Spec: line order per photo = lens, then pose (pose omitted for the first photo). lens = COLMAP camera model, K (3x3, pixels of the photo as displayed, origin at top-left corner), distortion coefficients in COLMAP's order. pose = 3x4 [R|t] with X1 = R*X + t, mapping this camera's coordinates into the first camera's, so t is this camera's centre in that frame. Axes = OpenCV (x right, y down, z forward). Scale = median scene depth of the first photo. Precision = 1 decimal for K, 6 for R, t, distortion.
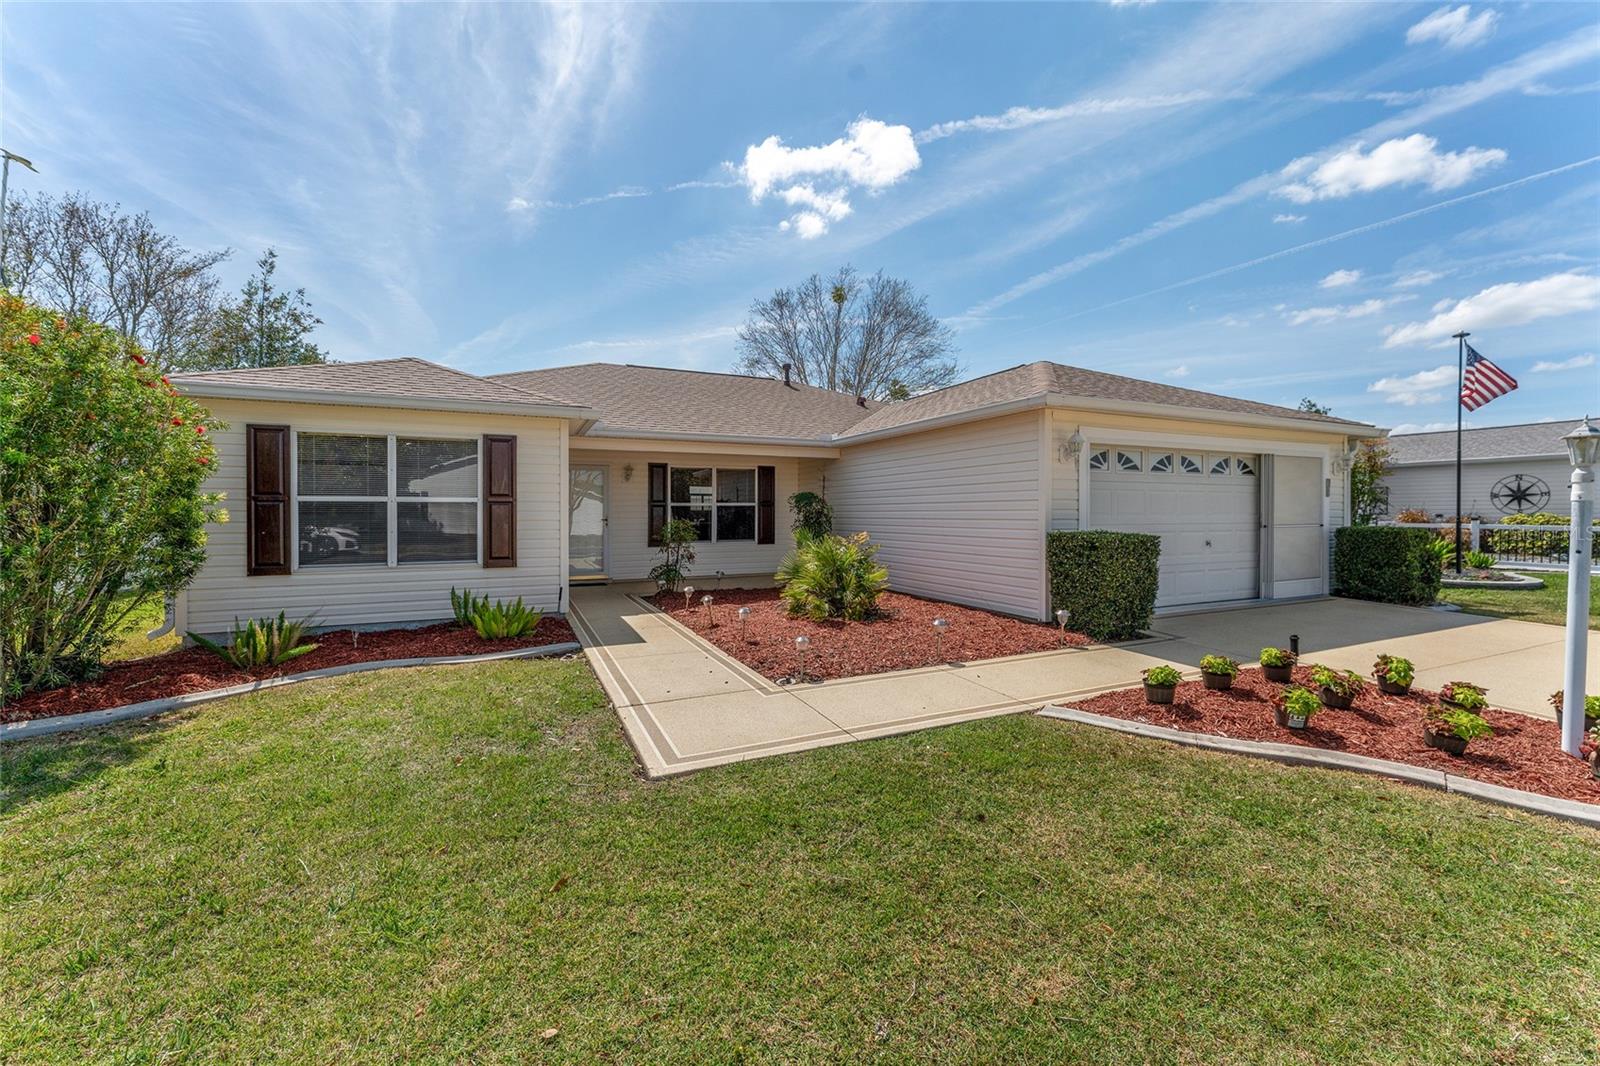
lens RADIAL K [[617.9, 0, 798.9], [0, 617.9, 523.1], [0, 0, 1]] dist [-0.000181, -0.000155]
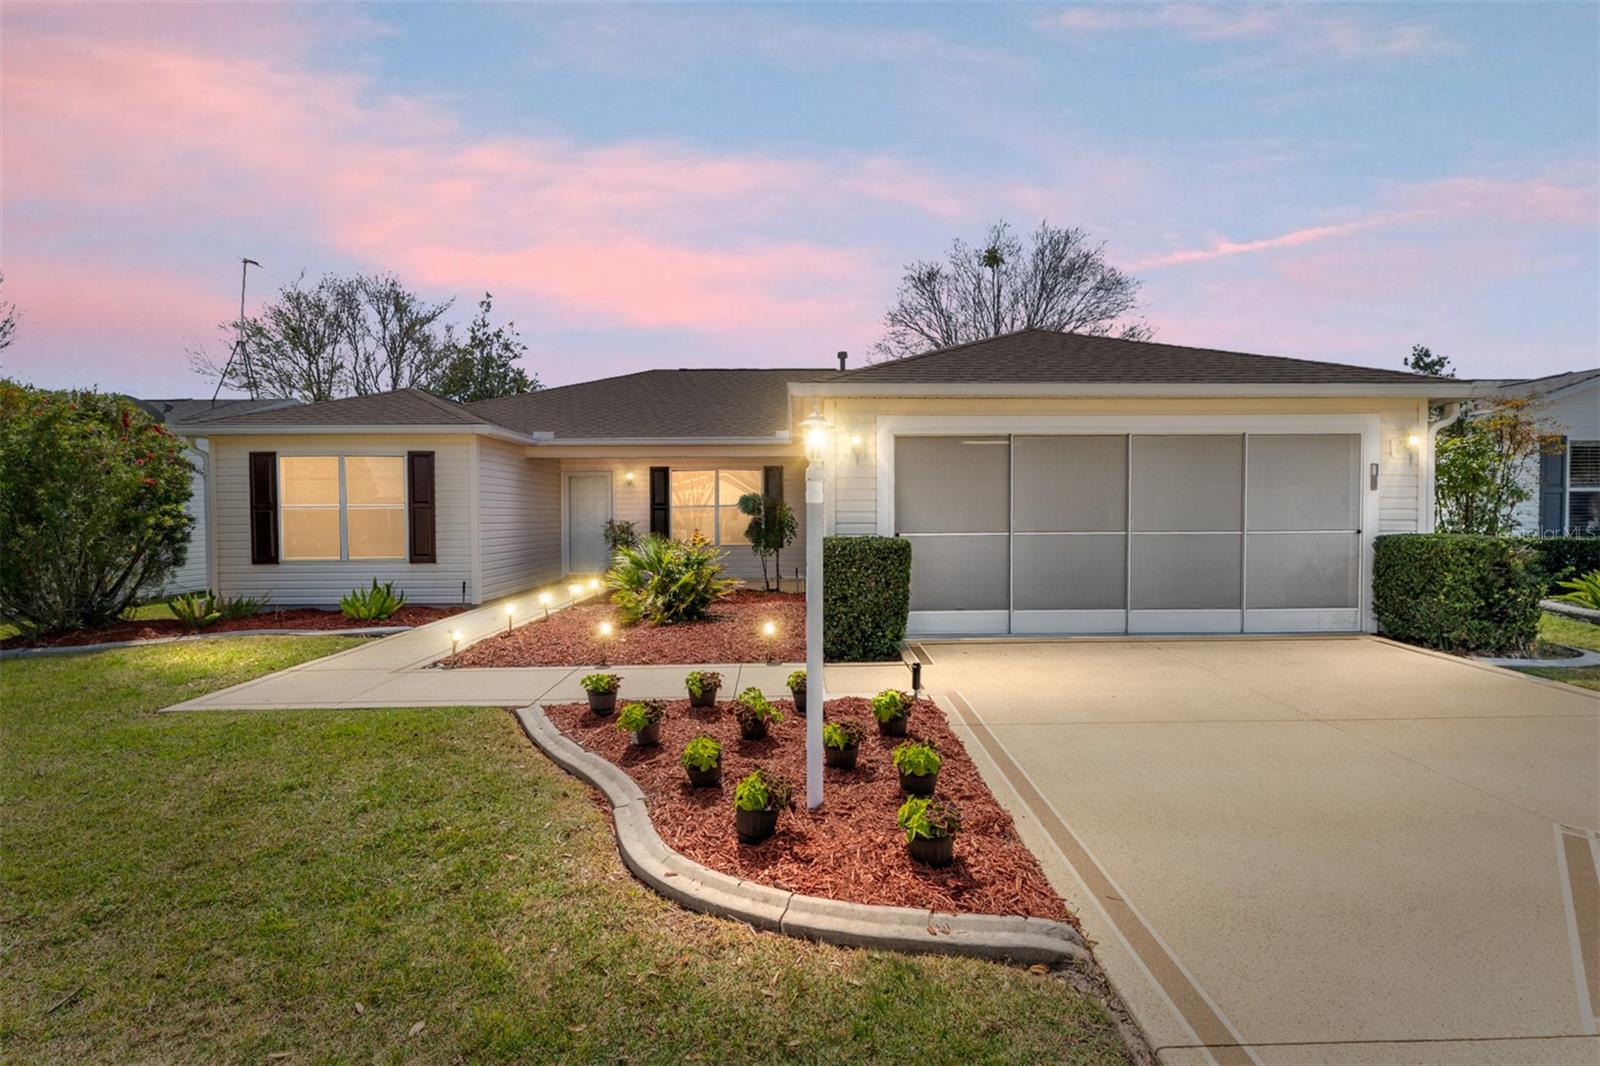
lens RADIAL K [[686.6, 0, 798.8], [0, 686.6, 533.6], [0, 0, 1]] dist [0.001382, 0.000577]
pose [[0.922508, 0.007732, -0.385900, 0.225761], [-0.002462, 0.999897, 0.014149, -0.001486], [0.385970, -0.012103, 0.922432, 0.019425]]
